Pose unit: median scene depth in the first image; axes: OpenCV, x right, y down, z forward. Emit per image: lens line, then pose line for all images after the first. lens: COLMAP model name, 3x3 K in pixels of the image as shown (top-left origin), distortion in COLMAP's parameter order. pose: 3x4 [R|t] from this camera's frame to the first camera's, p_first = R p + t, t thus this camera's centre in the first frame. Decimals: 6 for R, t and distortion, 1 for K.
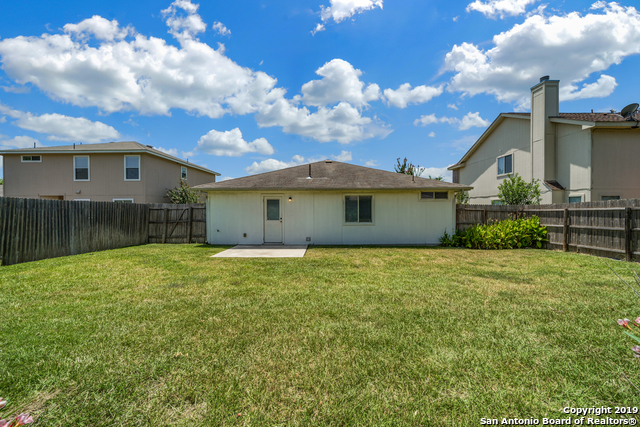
lens RADIAL K [[219.9, 0, 320.6], [0, 219.9, 212.7], [0, 0, 1]] dist [-0.000398, 0.000018]
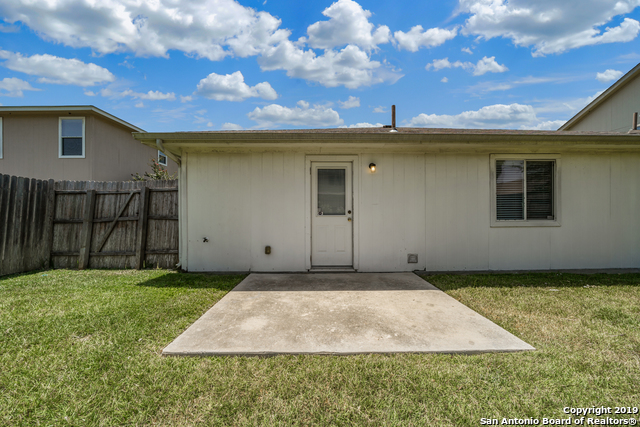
lens RADIAL K [[219.9, 0, 323.5], [0, 219.9, 211.5], [0, 0, 1]] dist [-0.000398, 0.000018]
pose [[0.999966, 0.008271, -0.000077, -0.009981], [-0.008270, 0.999947, 0.006167, 0.208022], [0.000128, -0.006166, 0.999981, 0.051059]]
